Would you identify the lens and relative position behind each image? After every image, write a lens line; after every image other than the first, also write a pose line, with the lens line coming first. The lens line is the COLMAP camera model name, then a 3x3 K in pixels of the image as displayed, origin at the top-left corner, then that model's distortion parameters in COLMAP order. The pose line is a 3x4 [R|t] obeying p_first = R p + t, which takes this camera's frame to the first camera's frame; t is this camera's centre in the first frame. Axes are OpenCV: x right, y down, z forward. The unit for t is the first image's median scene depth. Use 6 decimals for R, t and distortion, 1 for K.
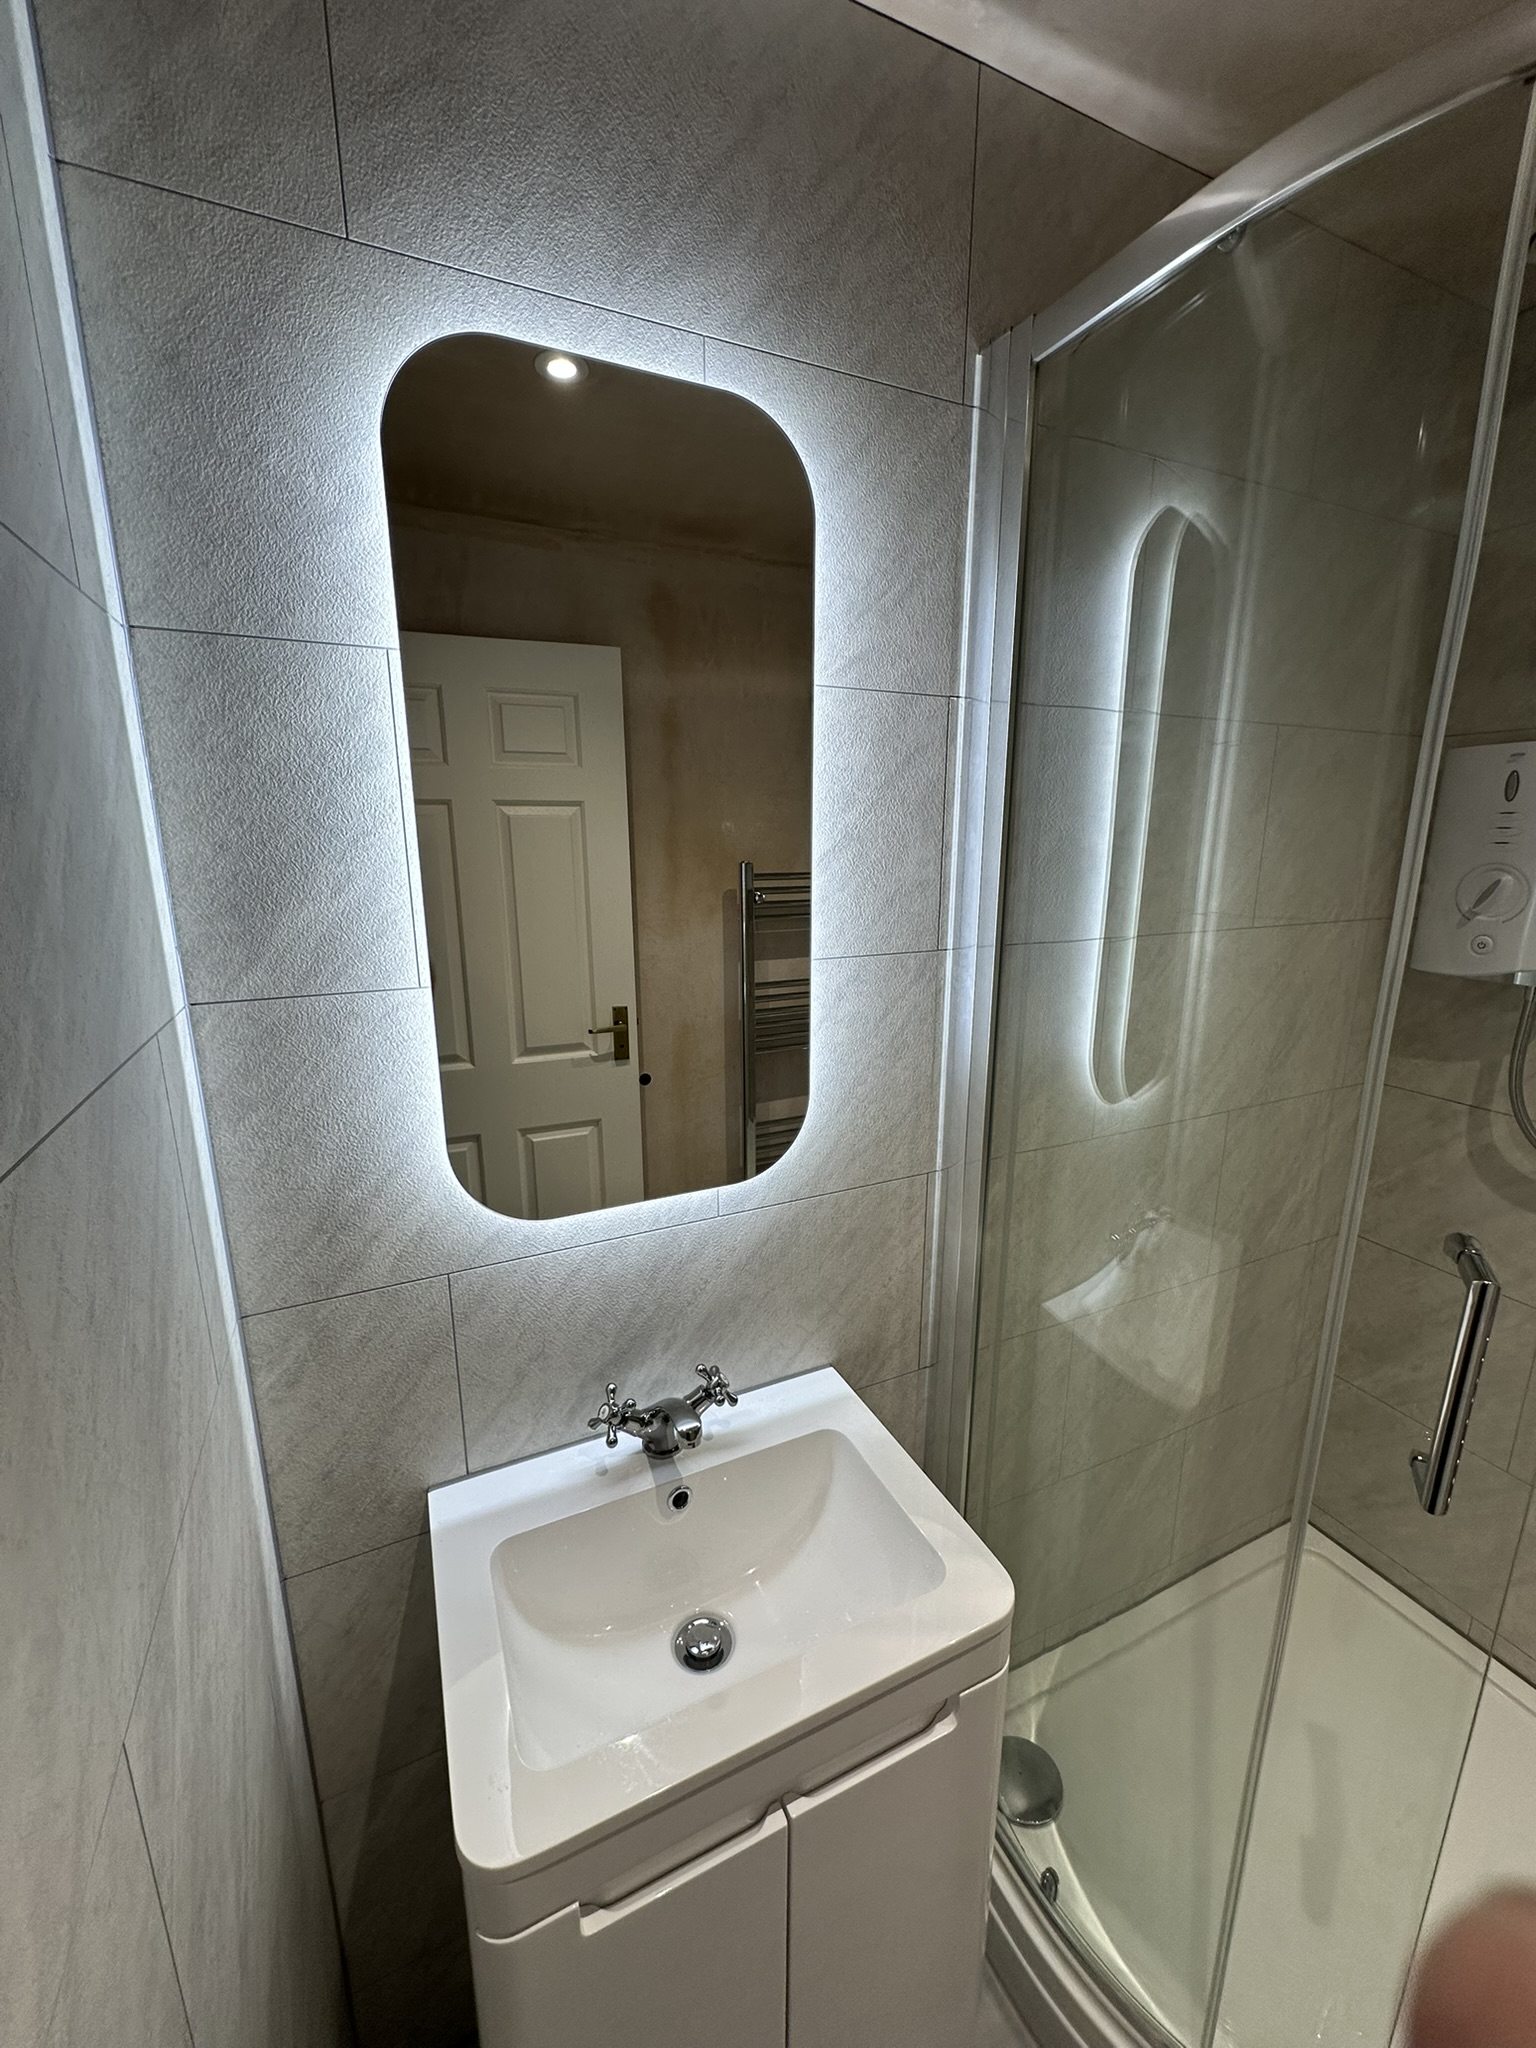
lens RADIAL K [[812.2, 0, 771.0], [0, 812.2, 1020.7], [0, 0, 1]] dist [-0.003304, 0.000760]
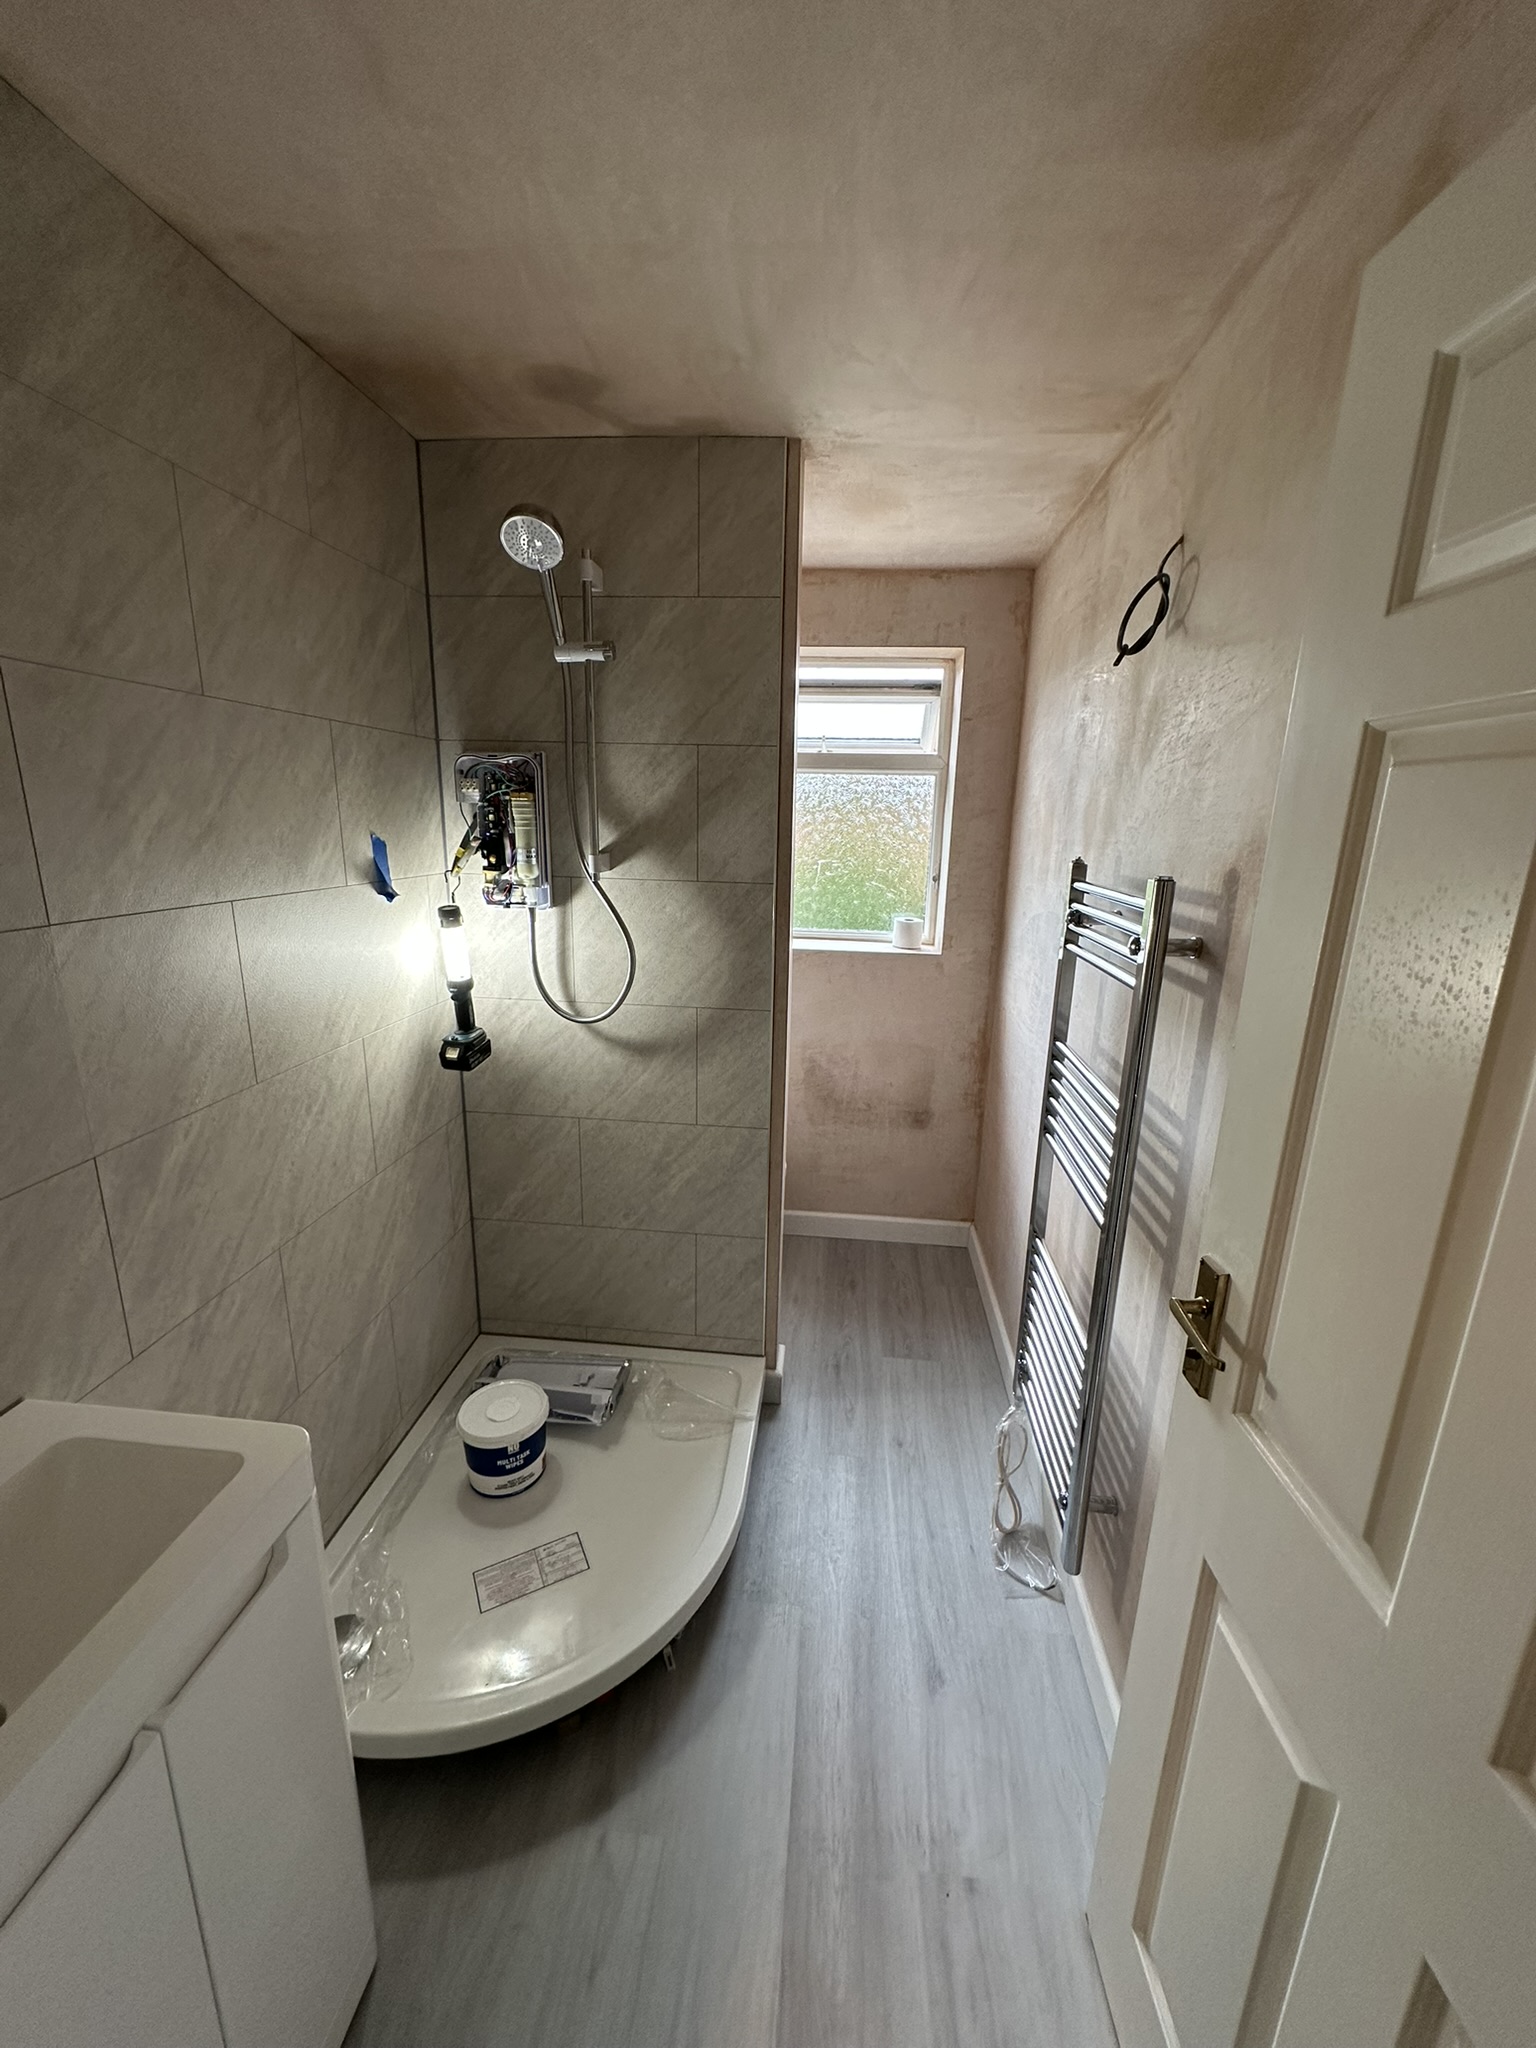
lens RADIAL K [[812.2, 0, 770.7], [0, 812.2, 1021.8], [0, 0, 1]] dist [-0.003304, 0.000760]
pose [[0.509097, -0.197567, 0.837727, -0.198470], [0.168517, 0.977342, 0.128083, 0.049114], [-0.844051, 0.075964, 0.530855, -0.232592]]
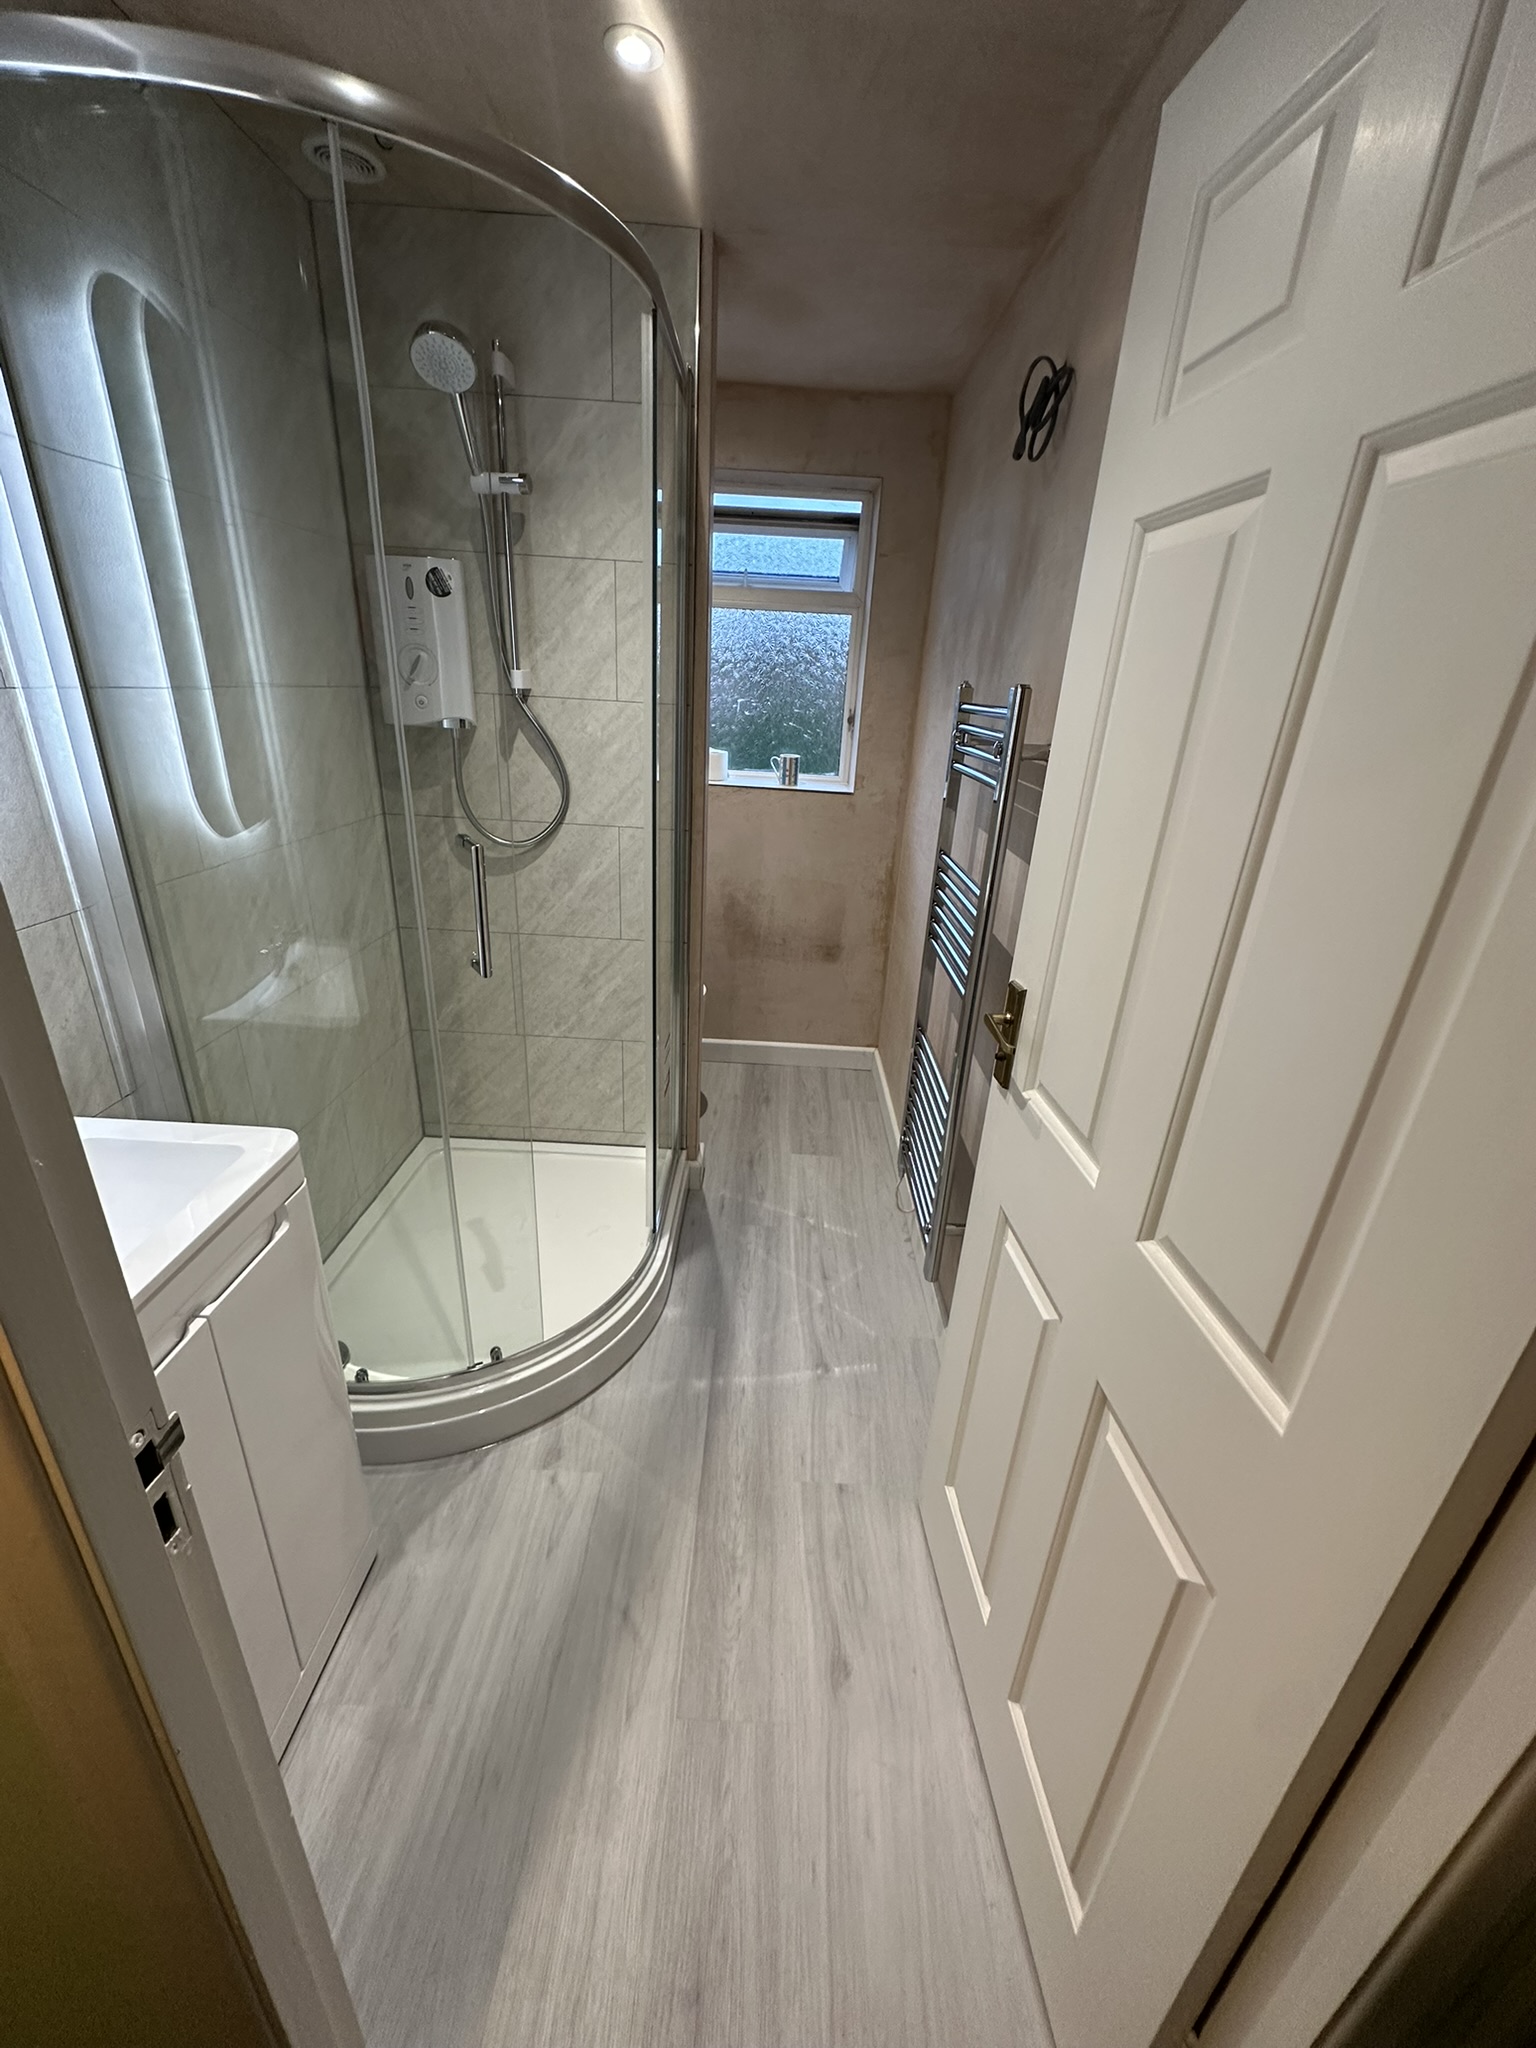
lens RADIAL K [[812.2, 0, 771.1], [0, 812.2, 1022.8], [0, 0, 1]] dist [-0.003304, 0.000760]
pose [[0.435351, -0.323848, 0.839995, -0.402651], [0.147482, 0.946108, 0.288322, 0.175705], [-0.888098, -0.001637, 0.459650, -0.362335]]
